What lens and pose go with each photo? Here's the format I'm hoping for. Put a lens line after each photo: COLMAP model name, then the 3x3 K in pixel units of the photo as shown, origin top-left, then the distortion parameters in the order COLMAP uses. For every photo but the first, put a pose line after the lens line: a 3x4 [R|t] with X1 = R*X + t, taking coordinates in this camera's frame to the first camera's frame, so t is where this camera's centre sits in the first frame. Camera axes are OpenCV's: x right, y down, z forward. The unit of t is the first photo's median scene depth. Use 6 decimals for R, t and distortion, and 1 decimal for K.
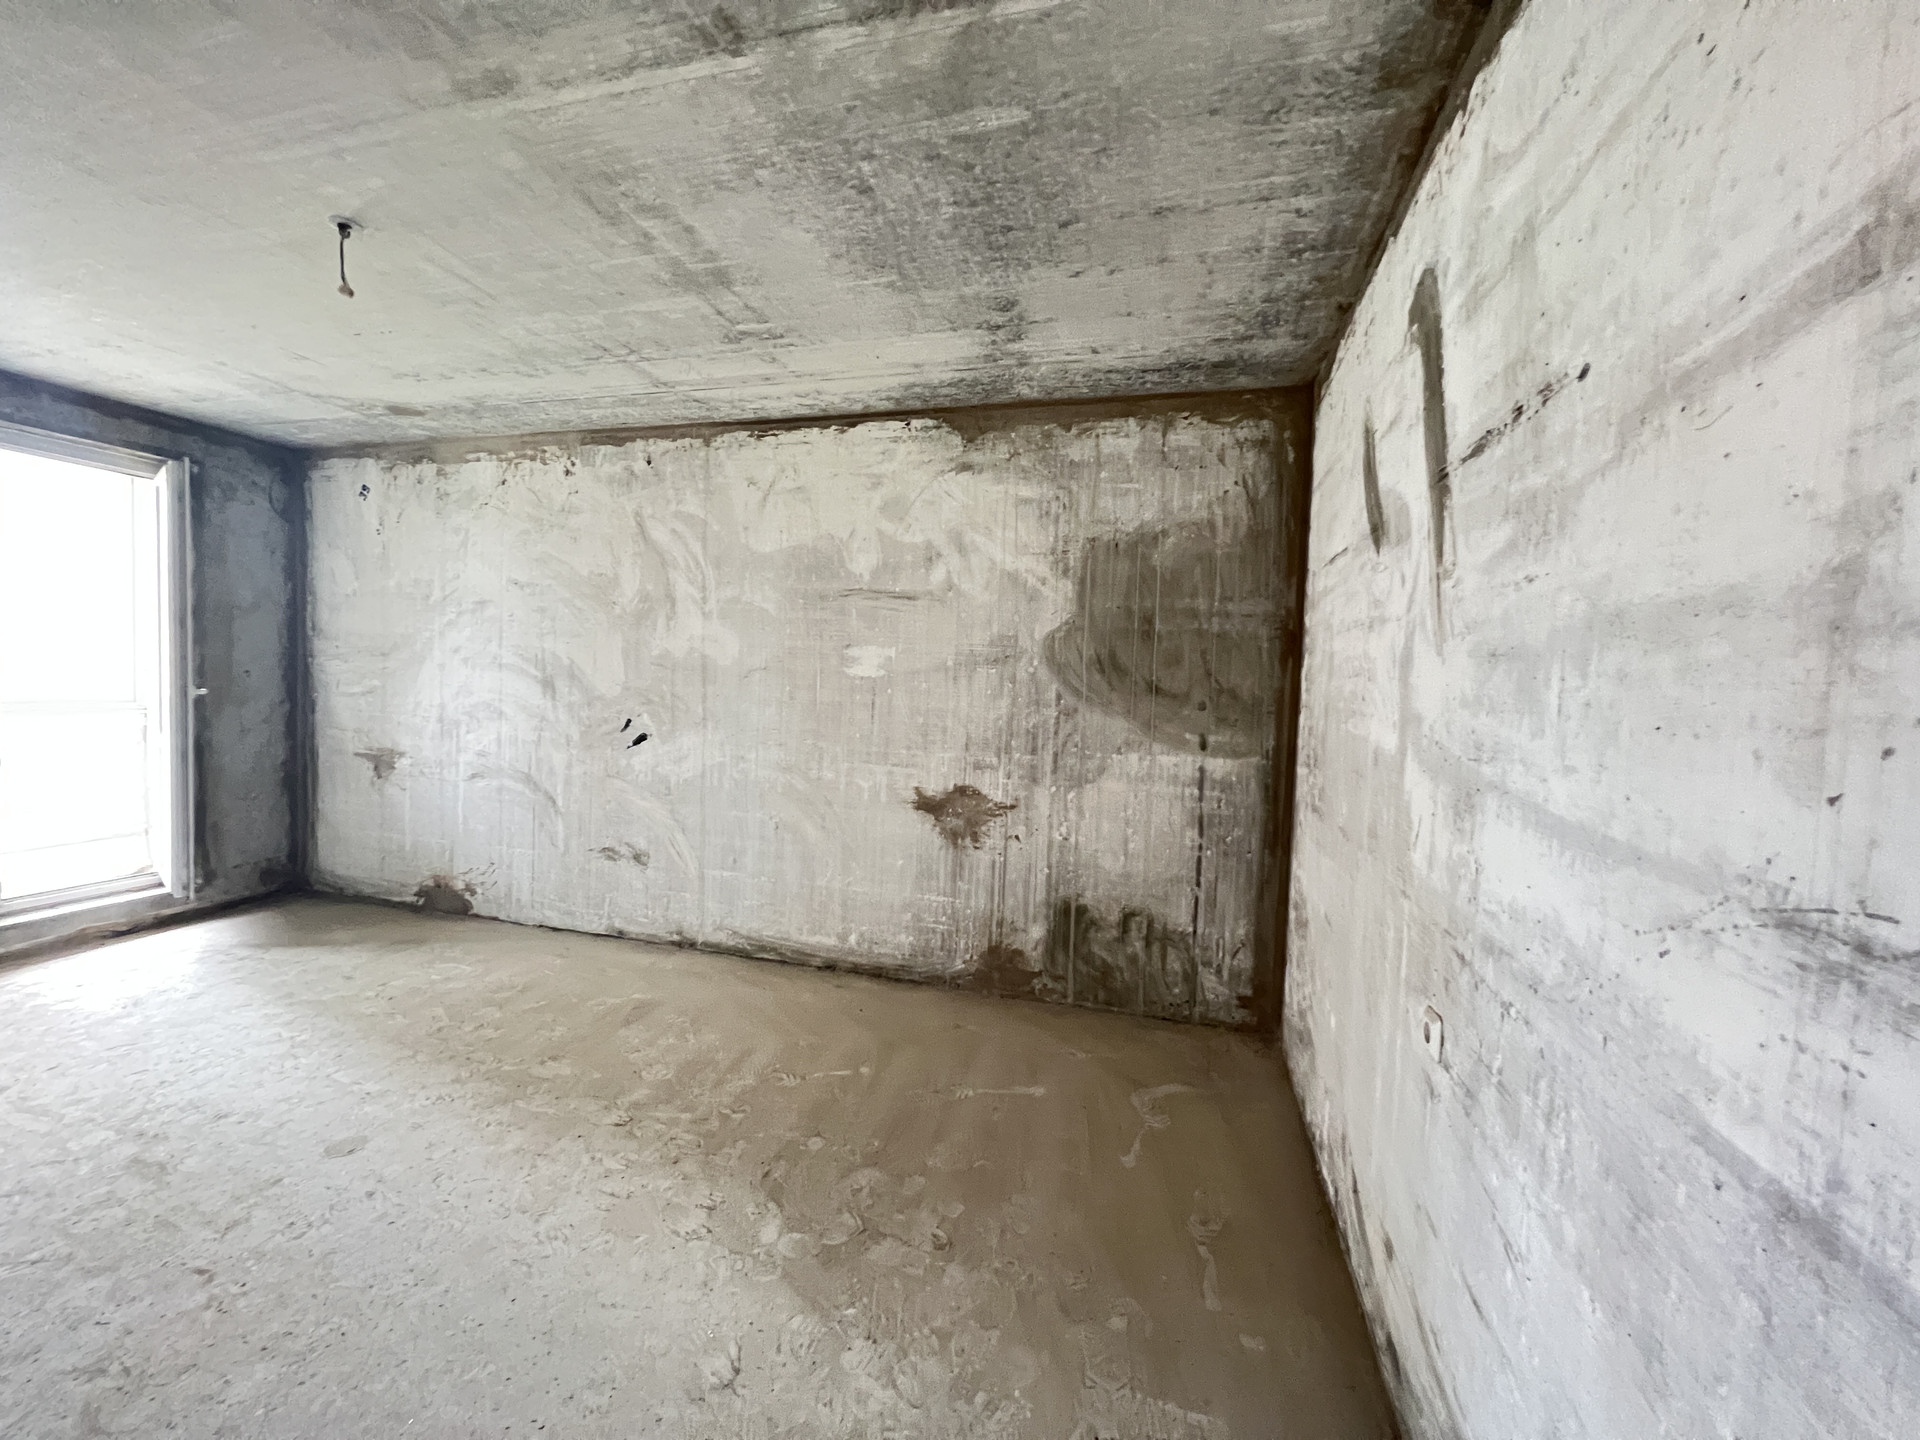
lens RADIAL K [[768.2, 0, 959.4], [0, 768.2, 713.8], [0, 0, 1]] dist [-0.001796, 0.000542]
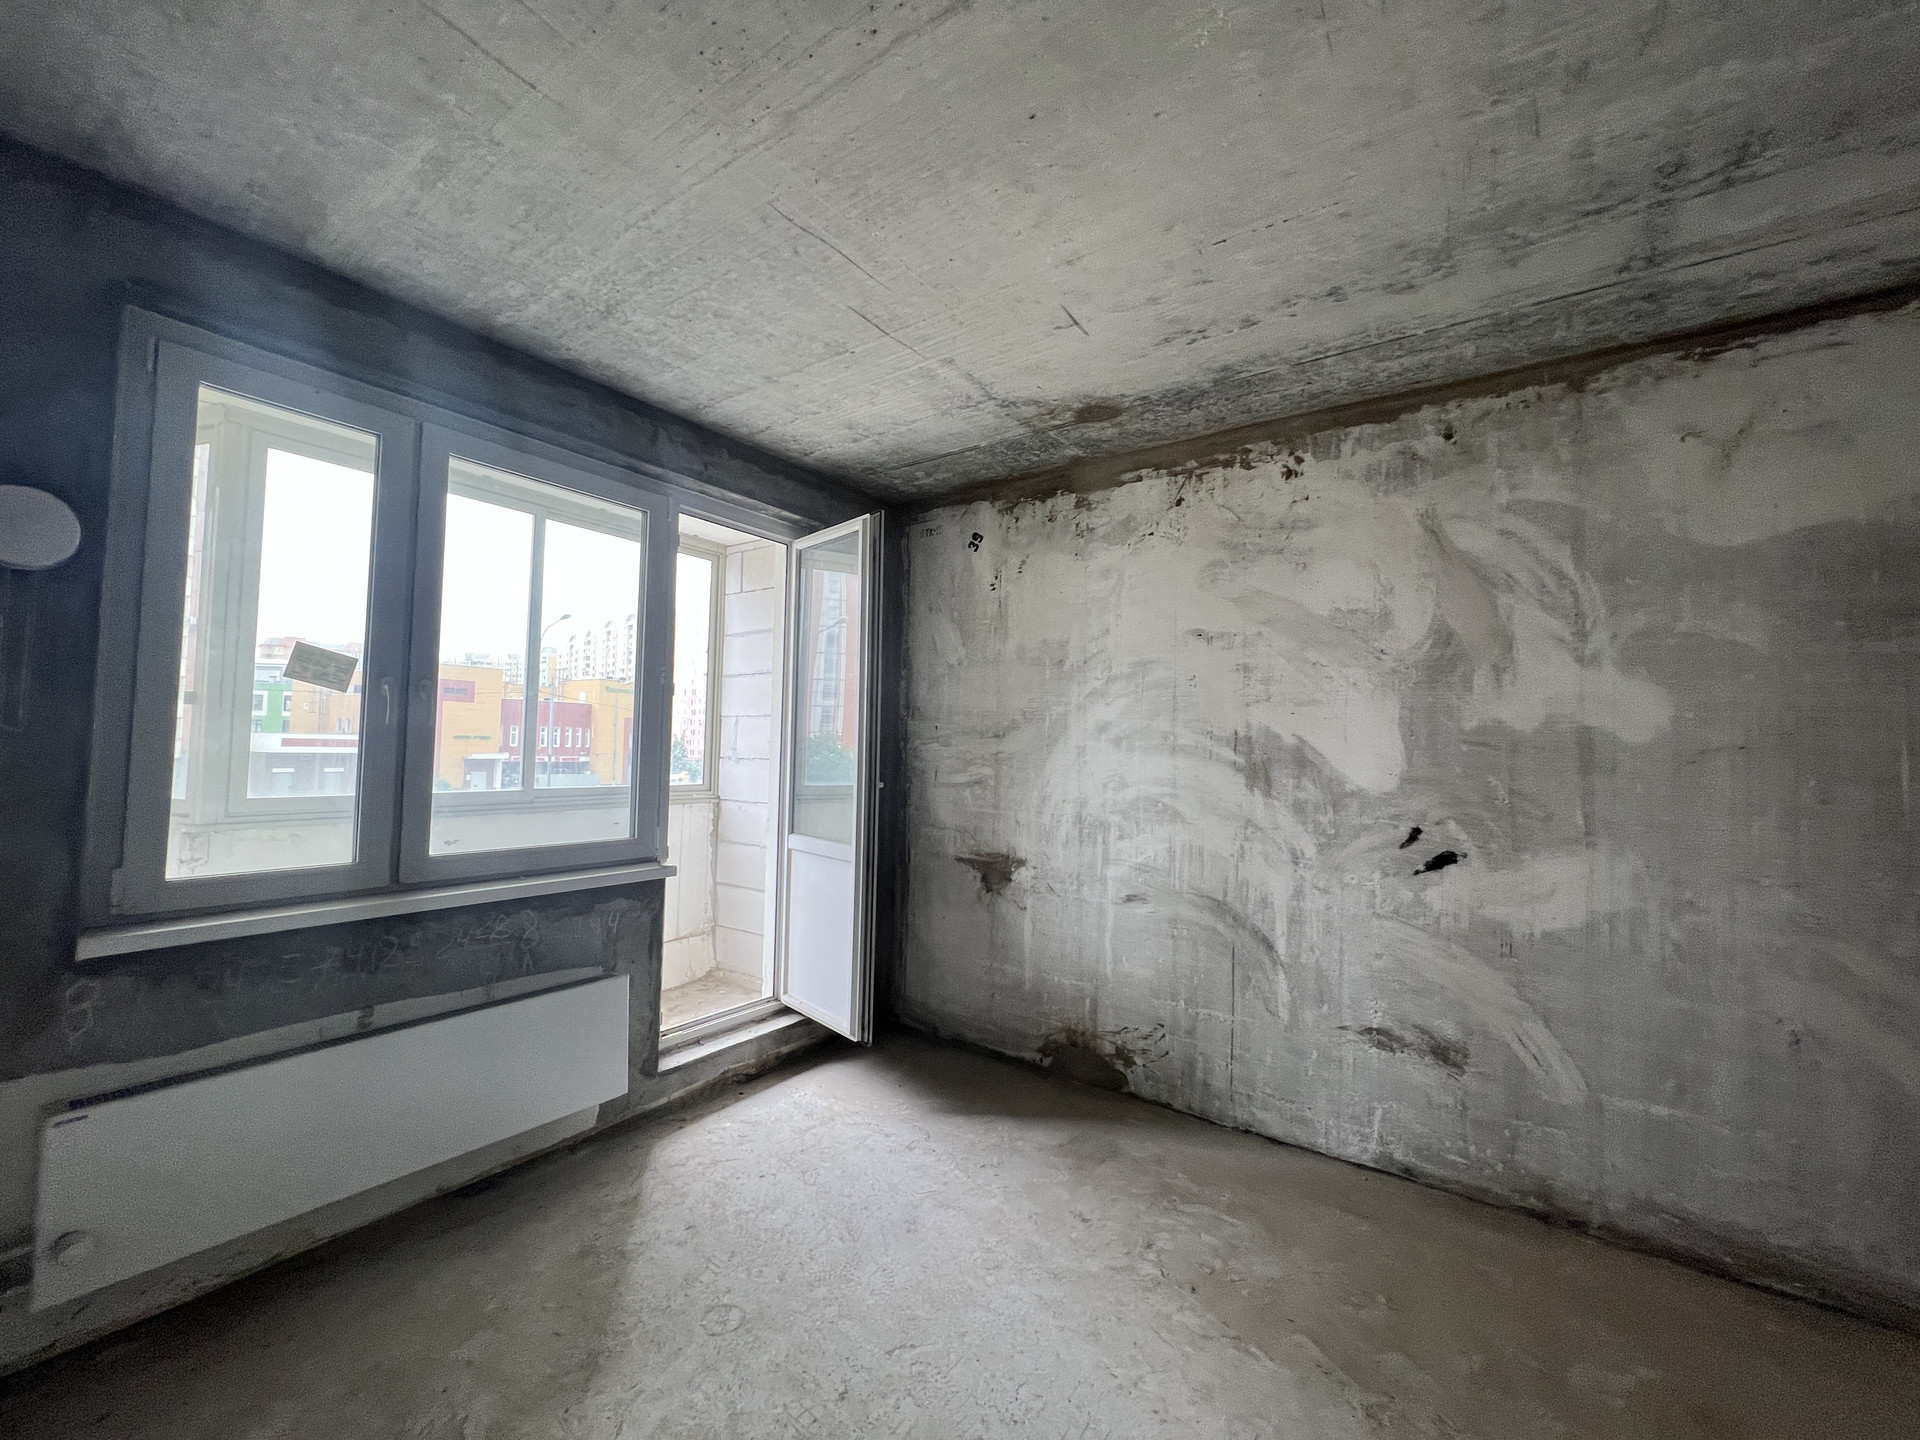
lens RADIAL K [[768.2, 0, 957.1], [0, 768.2, 714.8], [0, 0, 1]] dist [-0.001796, 0.000542]
pose [[0.938293, -0.028572, -0.344659, -0.626237], [-0.004687, 0.995439, -0.095283, -0.027425], [0.345809, 0.091019, 0.933880, 0.283622]]
